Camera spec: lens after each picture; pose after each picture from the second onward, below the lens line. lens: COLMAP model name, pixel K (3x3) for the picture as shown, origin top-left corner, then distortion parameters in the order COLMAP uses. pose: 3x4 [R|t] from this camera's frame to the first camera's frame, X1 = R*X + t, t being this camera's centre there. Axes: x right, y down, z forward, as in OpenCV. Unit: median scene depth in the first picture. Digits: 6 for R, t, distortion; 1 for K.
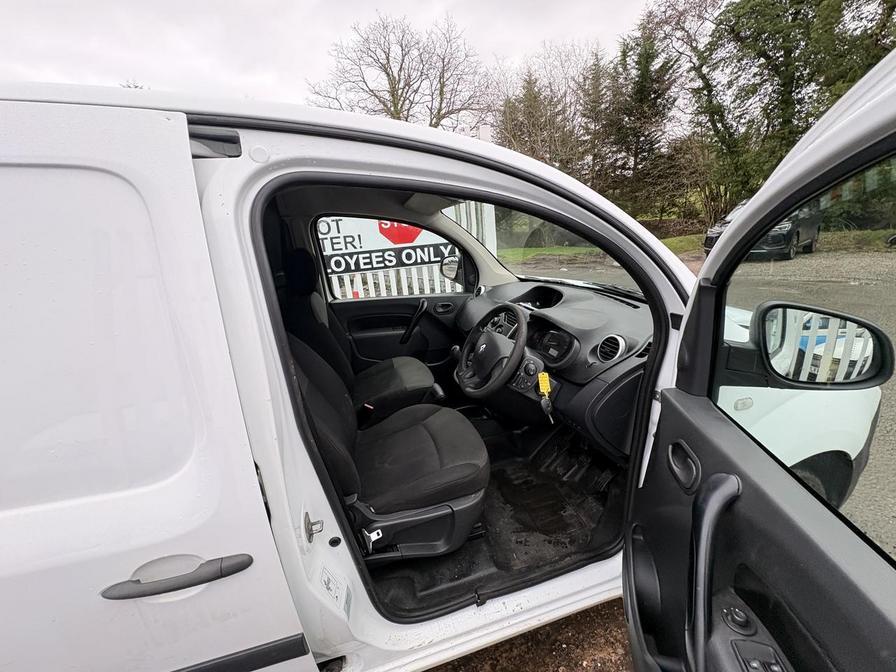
lens RADIAL K [[356.7, 0, 447.7], [0, 356.7, 333.8], [0, 0, 1]] dist [0.000858, 0.000323]
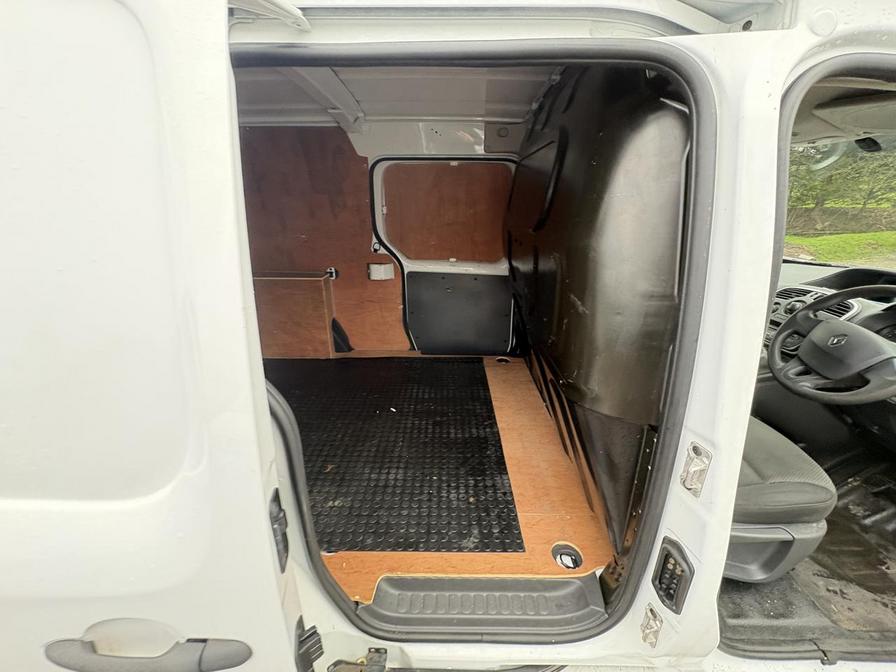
lens RADIAL K [[356.7, 0, 447.0], [0, 356.7, 335.8], [0, 0, 1]] dist [0.000858, 0.000323]
pose [[0.959929, 0.160214, -0.229929, -0.522823], [-0.140813, 0.985119, 0.098550, 0.069730], [0.242297, -0.062224, 0.968205, 0.061782]]
